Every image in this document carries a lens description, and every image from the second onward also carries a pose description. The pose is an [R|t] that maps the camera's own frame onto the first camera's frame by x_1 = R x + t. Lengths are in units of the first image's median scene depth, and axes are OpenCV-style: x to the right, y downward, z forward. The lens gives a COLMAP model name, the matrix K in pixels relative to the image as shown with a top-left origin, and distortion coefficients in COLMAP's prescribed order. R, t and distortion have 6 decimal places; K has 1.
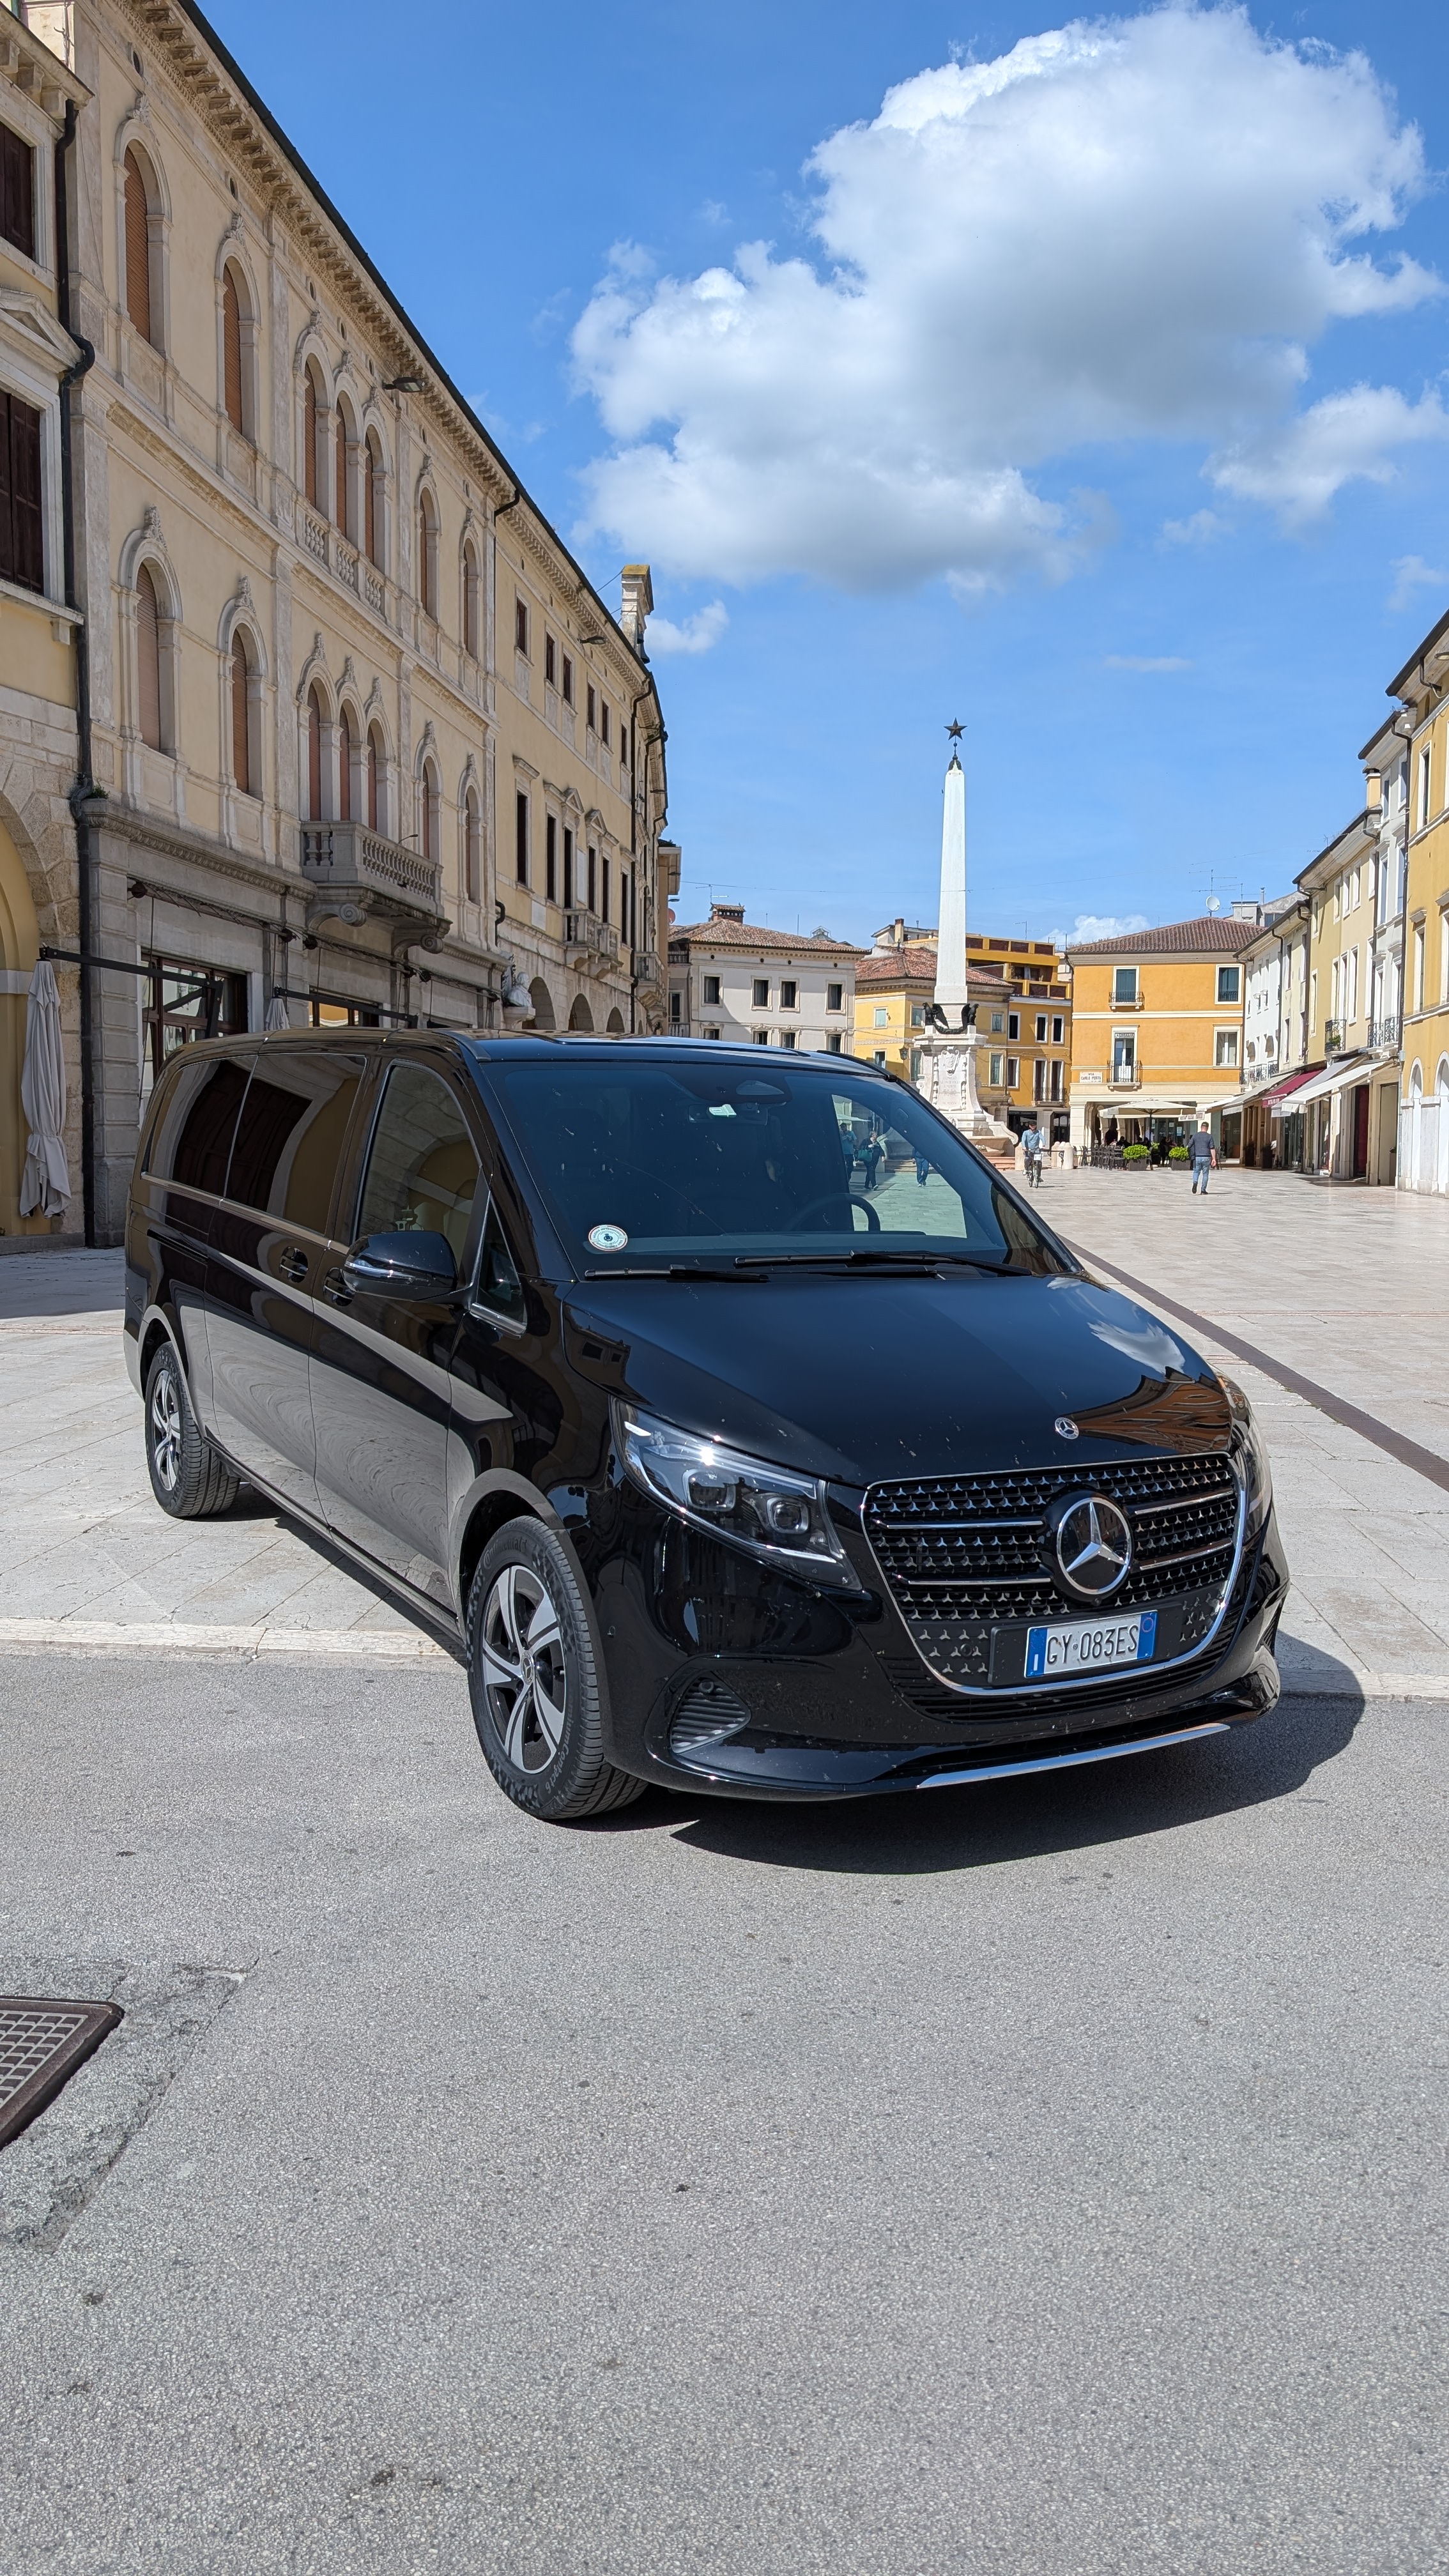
lens RADIAL K [[1898.6, 0, 727.0], [0, 1898.6, 1293.2], [0, 0, 1]] dist [-0.002509, 0.002386]
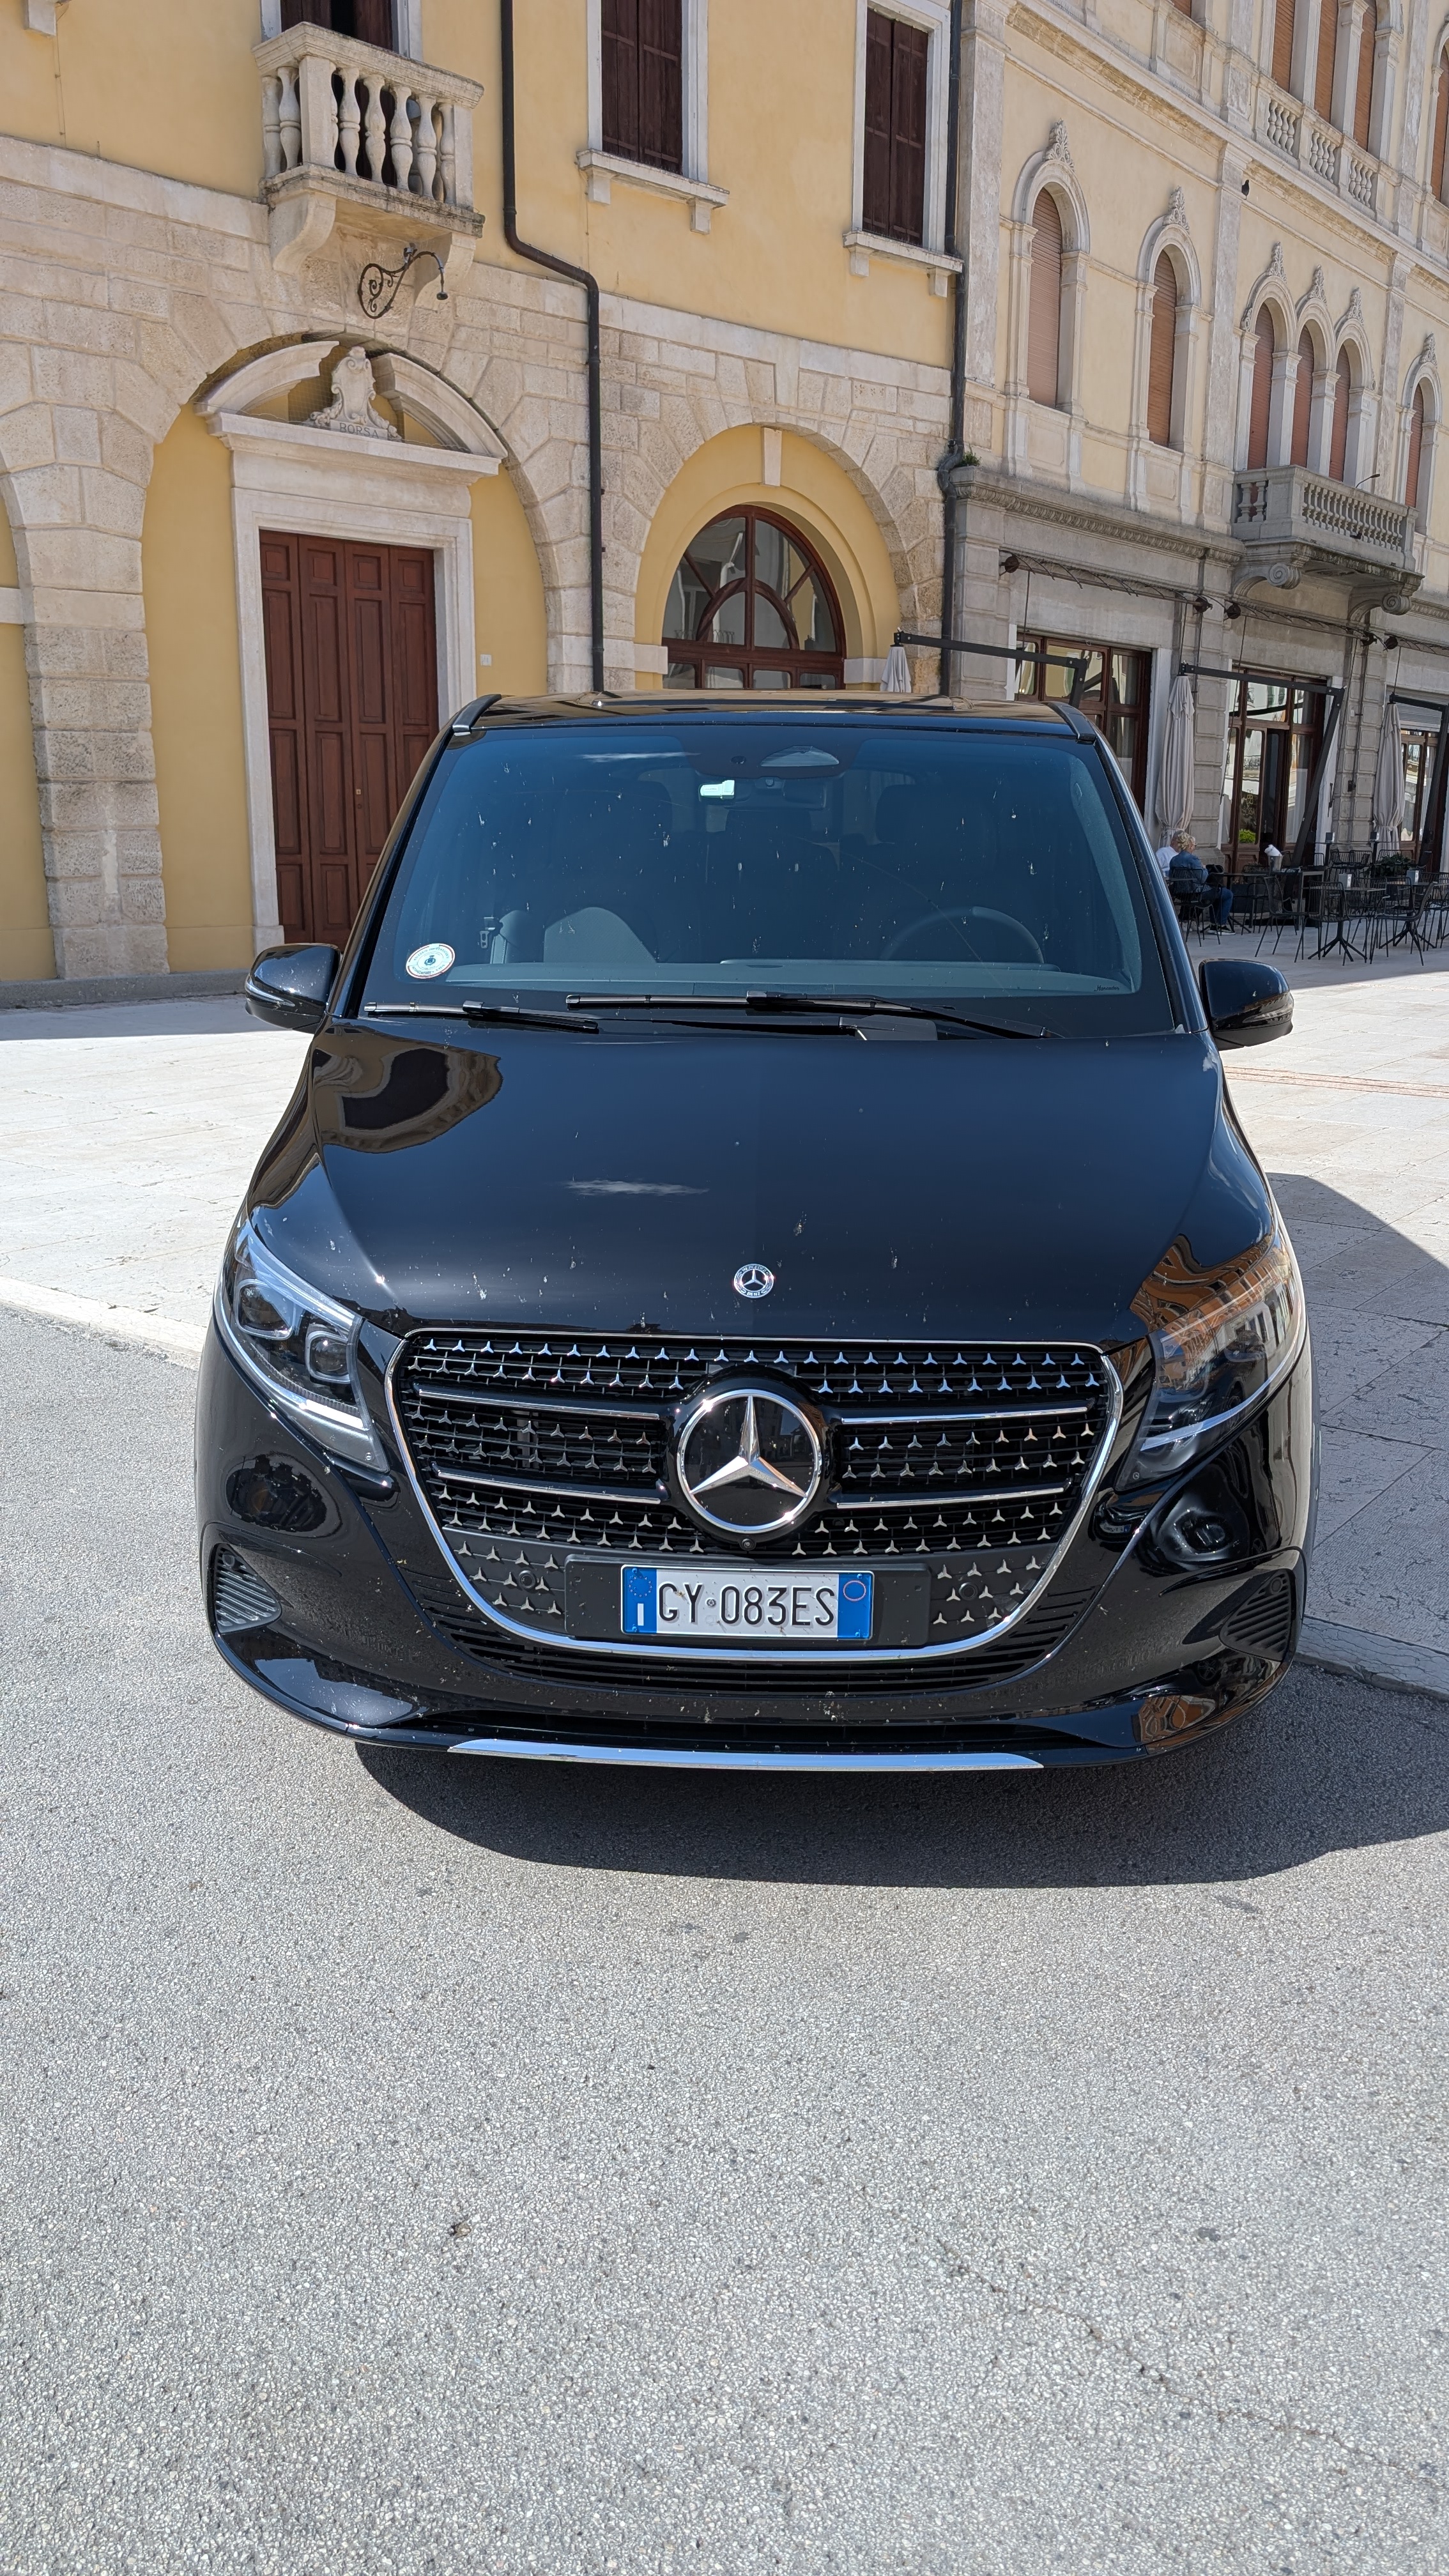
lens RADIAL K [[1898.6, 0, 723.4], [0, 1898.6, 1280.1], [0, 0, 1]] dist [-0.002509, 0.002386]
pose [[0.844677, 0.119071, -0.521866, 0.106700], [-0.039878, 0.986234, 0.160477, -0.006867], [0.533790, -0.114740, 0.837797, 0.092734]]
